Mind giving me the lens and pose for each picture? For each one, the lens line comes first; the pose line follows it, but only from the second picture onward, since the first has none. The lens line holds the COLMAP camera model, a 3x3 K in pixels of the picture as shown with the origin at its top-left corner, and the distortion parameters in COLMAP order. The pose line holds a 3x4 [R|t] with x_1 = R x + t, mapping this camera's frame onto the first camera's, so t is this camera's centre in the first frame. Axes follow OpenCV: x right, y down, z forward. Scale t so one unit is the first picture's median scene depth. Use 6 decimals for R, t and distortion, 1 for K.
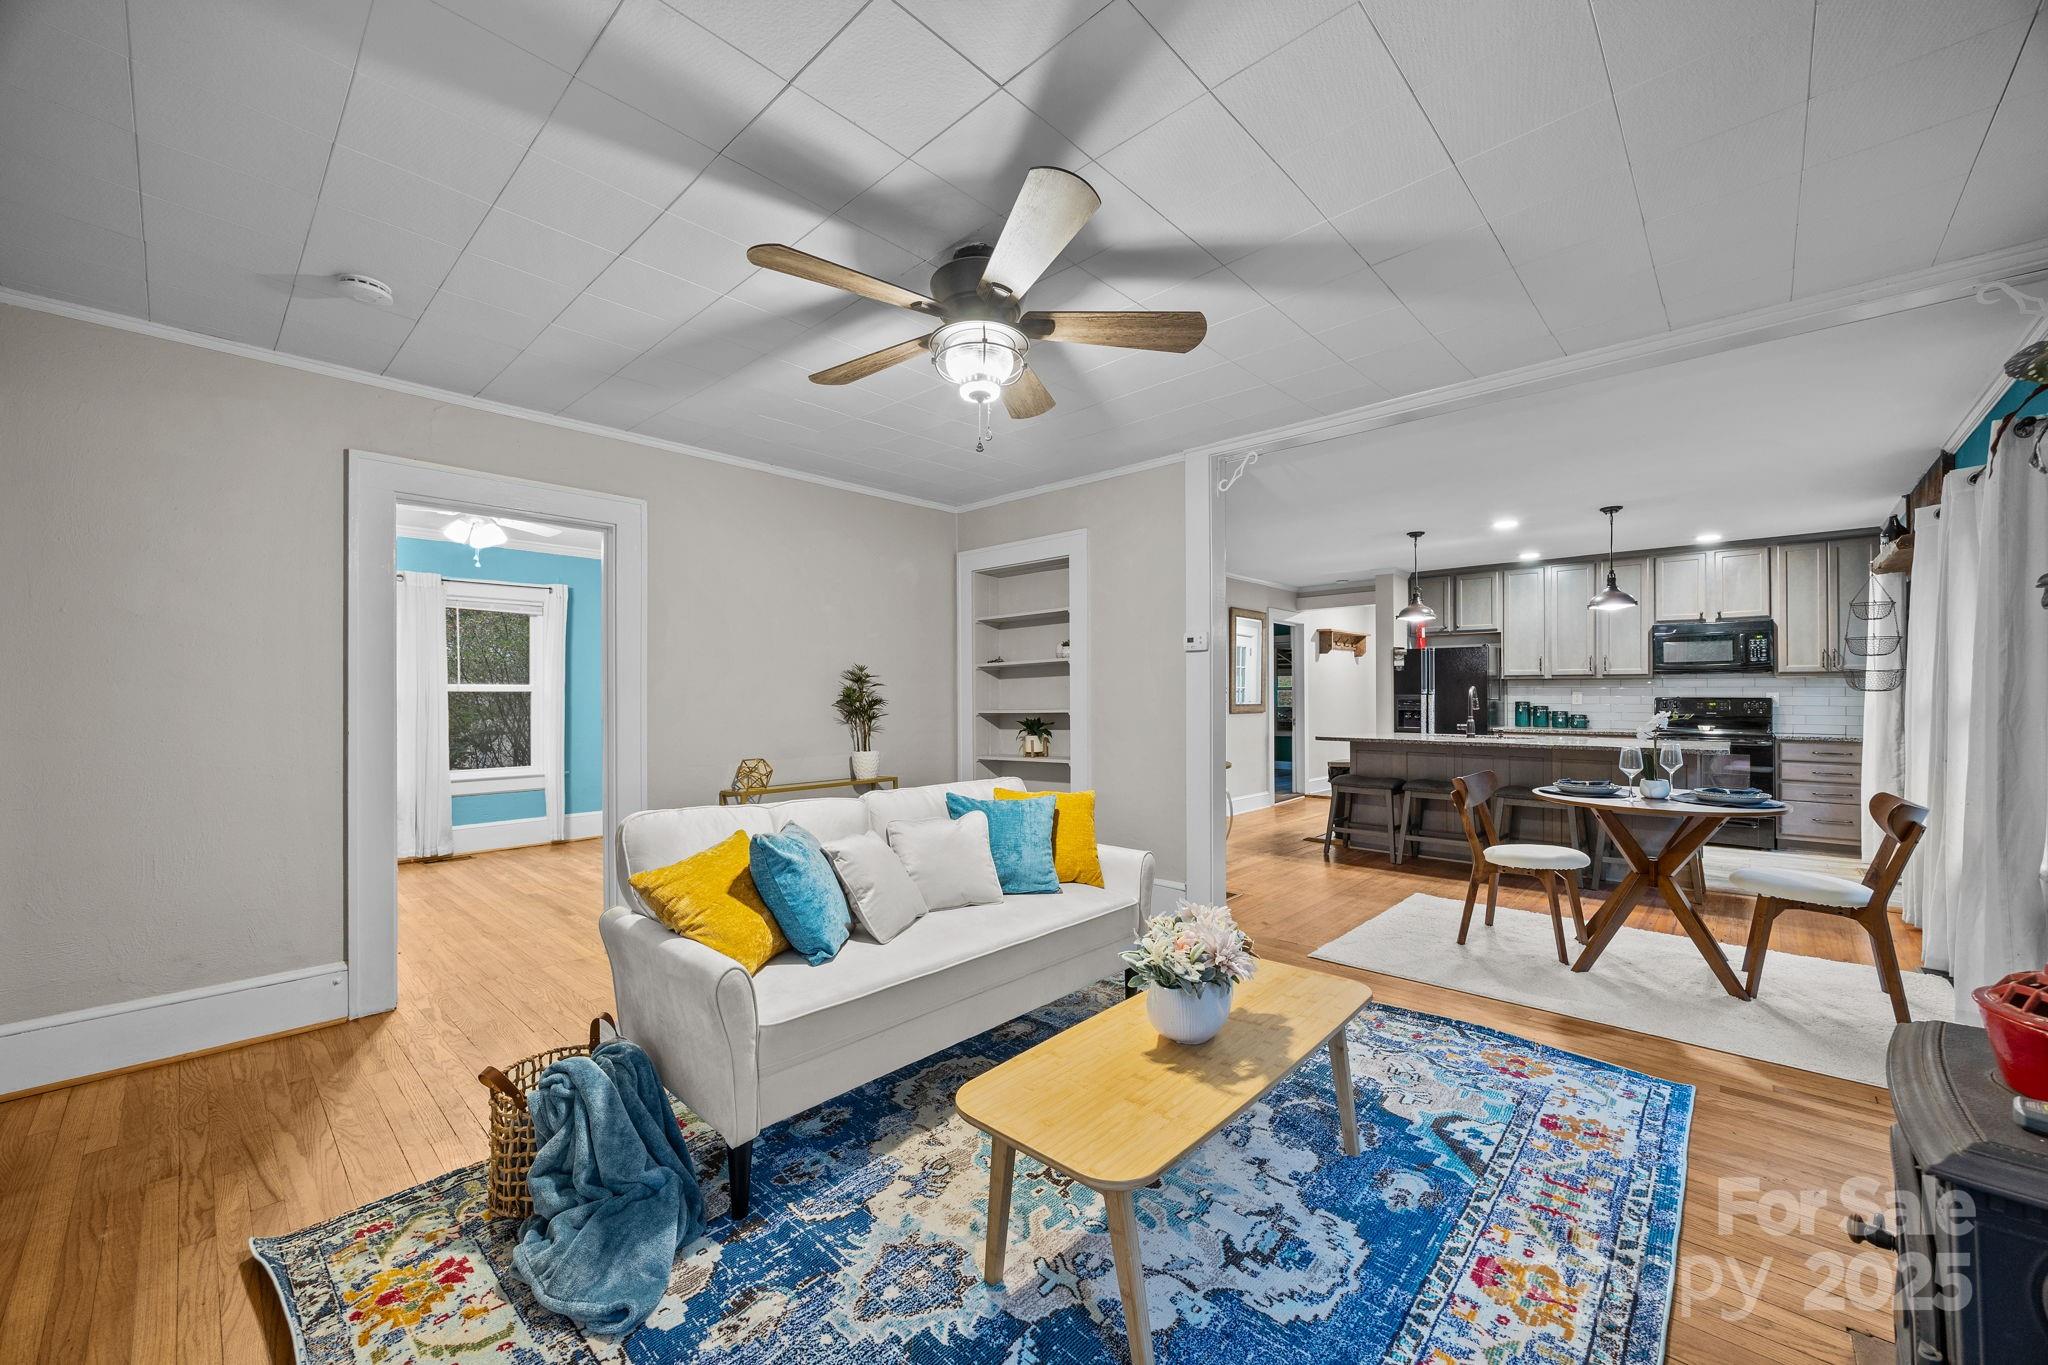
lens RADIAL K [[788.4, 0, 1032.3], [0, 788.4, 692.4], [0, 0, 1]] dist [0.001219, 0.000027]
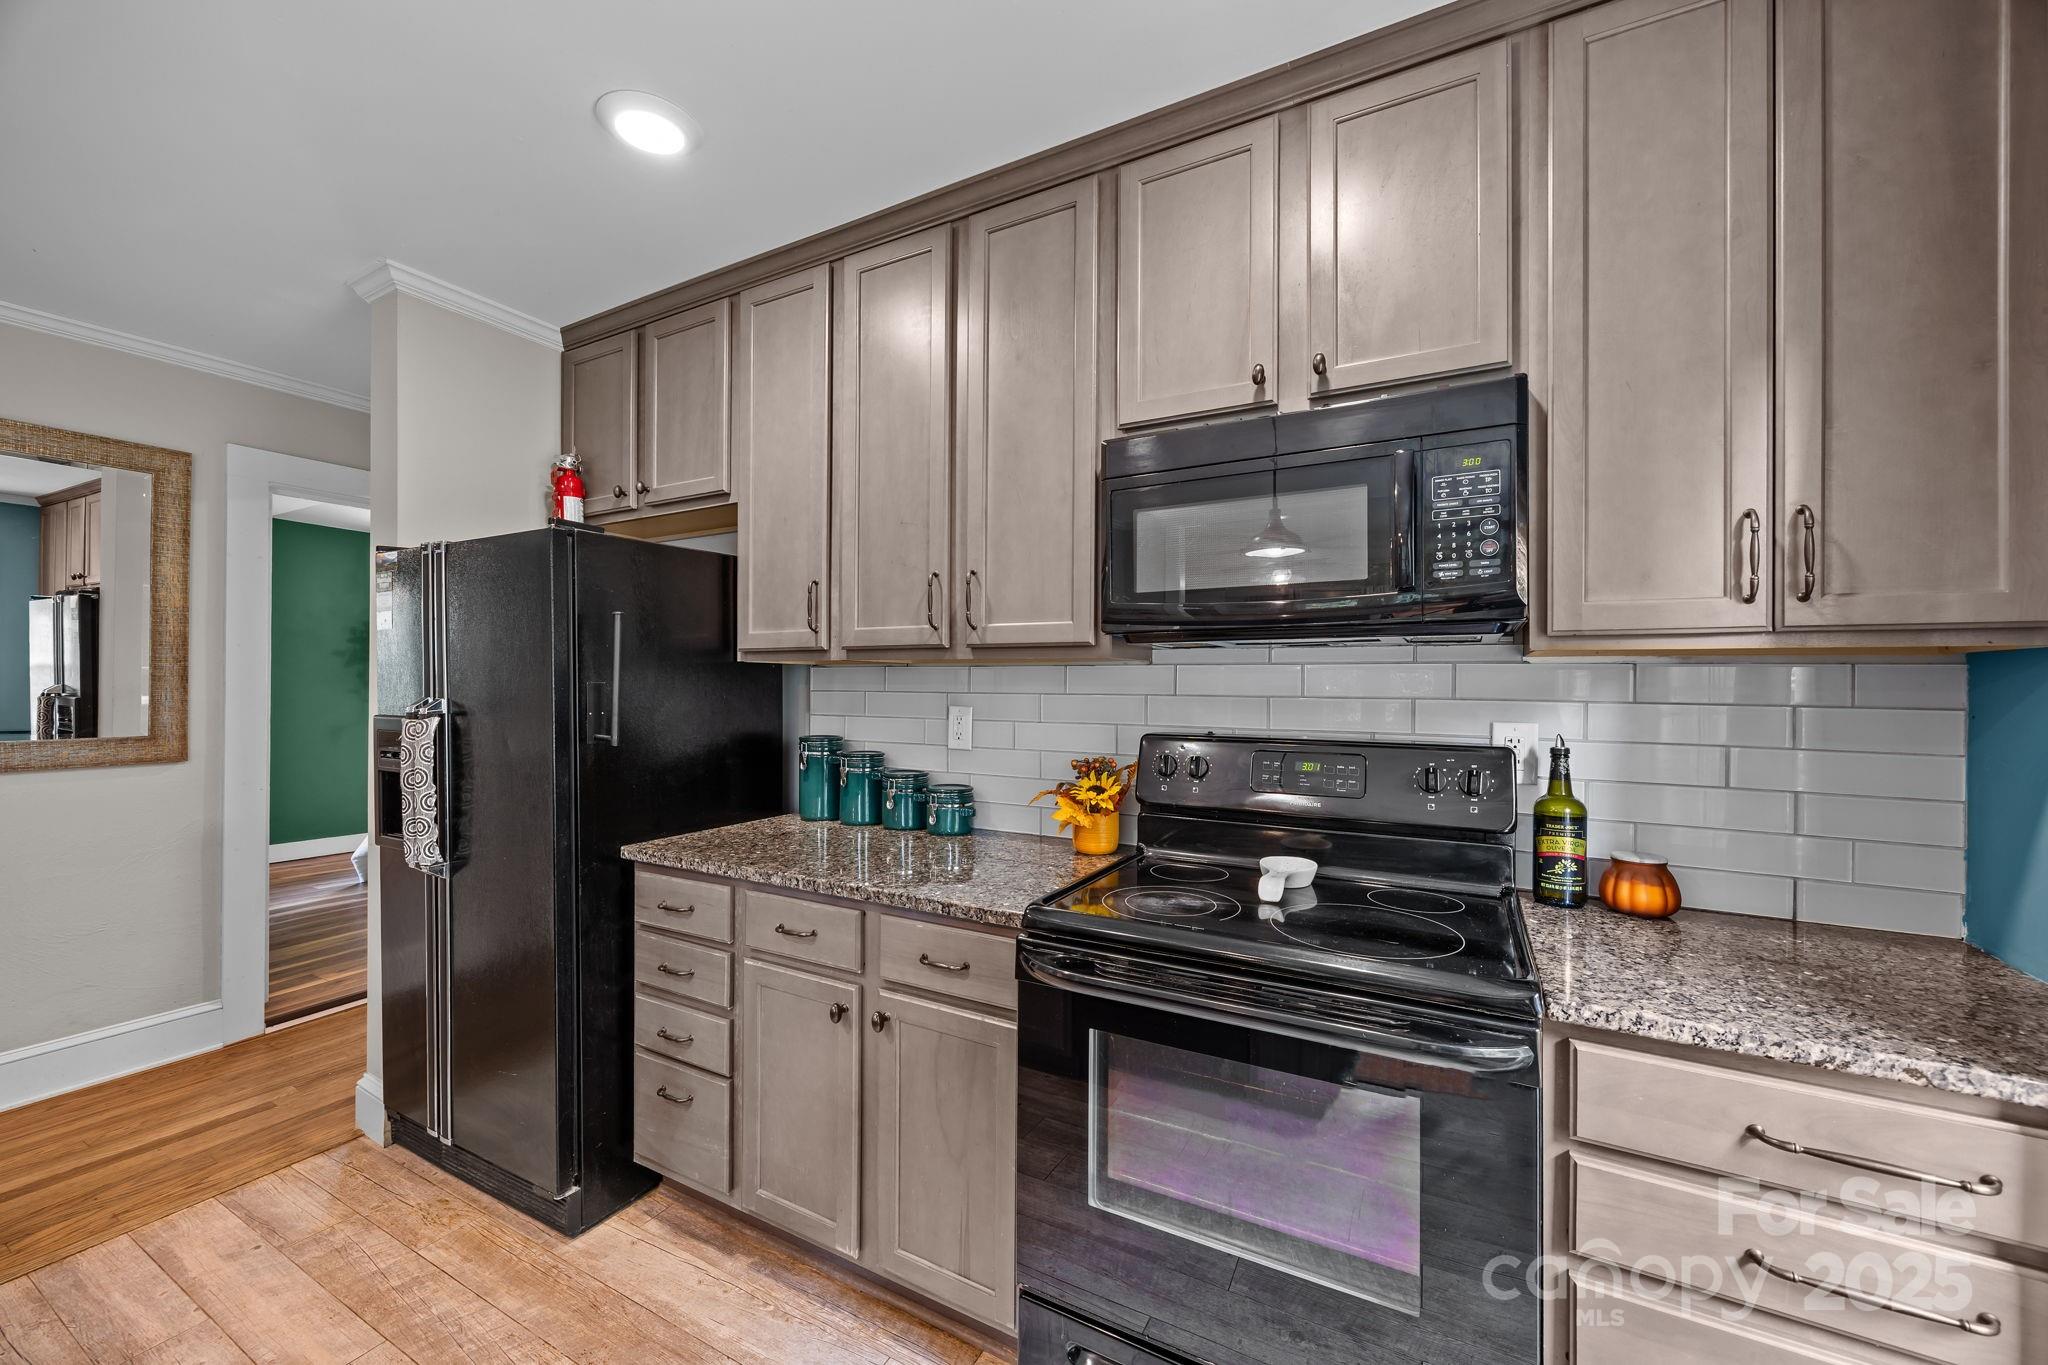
lens RADIAL K [[790.5, 0, 1035.8], [0, 790.5, 683.9], [0, 0, 1]] dist [-0.000014, 0.000080]
pose [[0.972257, 0.001461, 0.233911, 2.049123], [-0.002894, 0.999979, 0.005783, -0.033963], [-0.233898, -0.006300, 0.972241, 2.219300]]
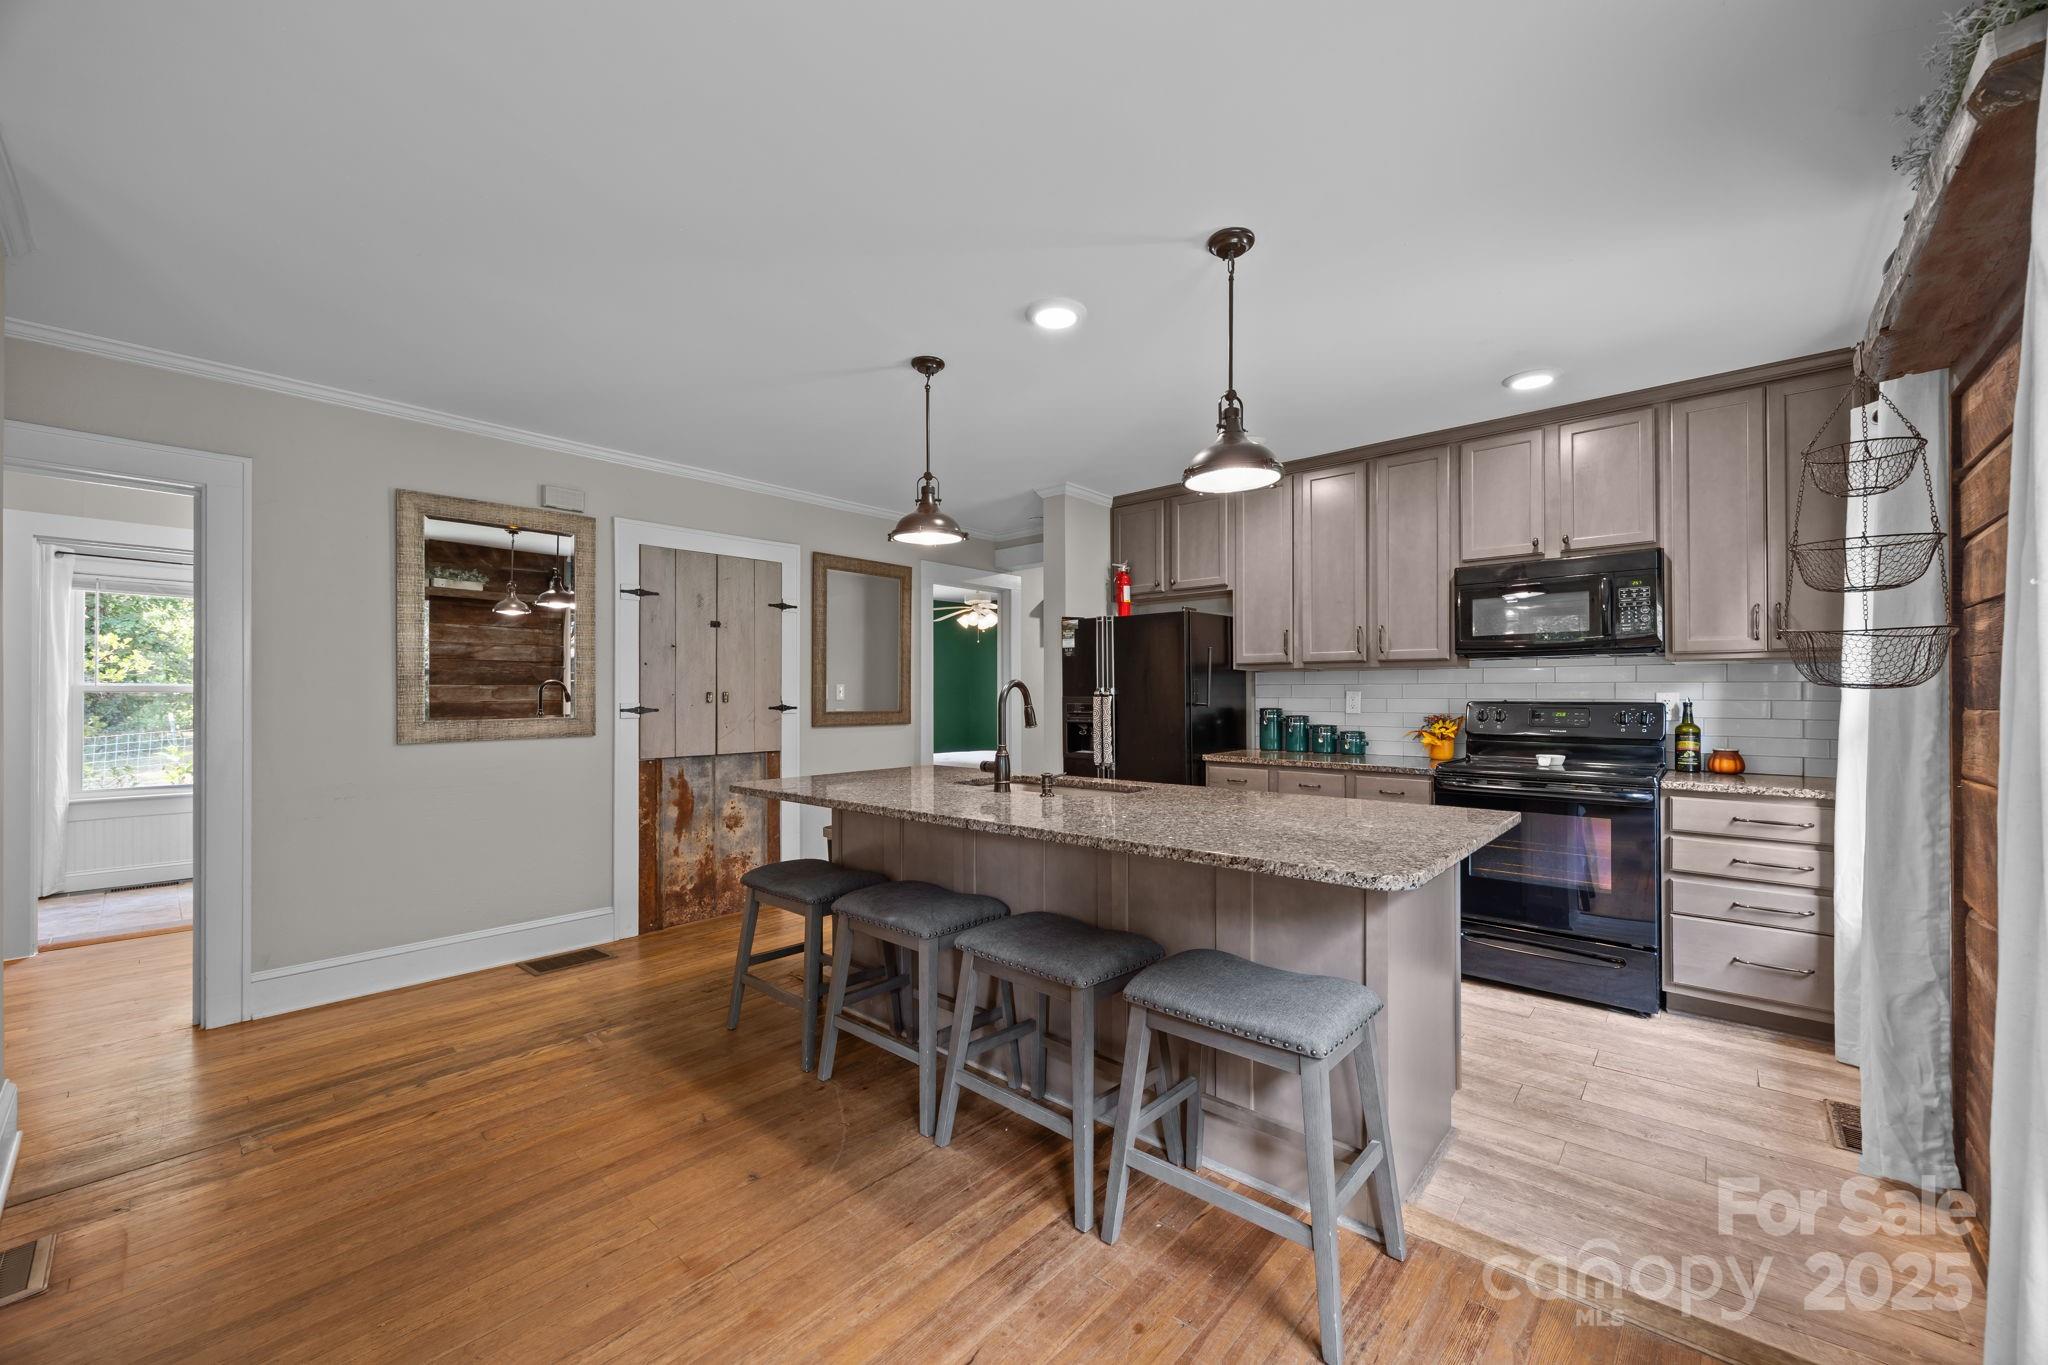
lens RADIAL K [[788.4, 0, 1032.3], [0, 788.4, 692.4], [0, 0, 1]] dist [0.001219, 0.000027]
pose [[0.999949, -0.002057, 0.009871, 1.416519], [0.002053, 0.999998, 0.000377, -0.001179], [-0.009872, -0.000357, 0.999951, 1.332698]]
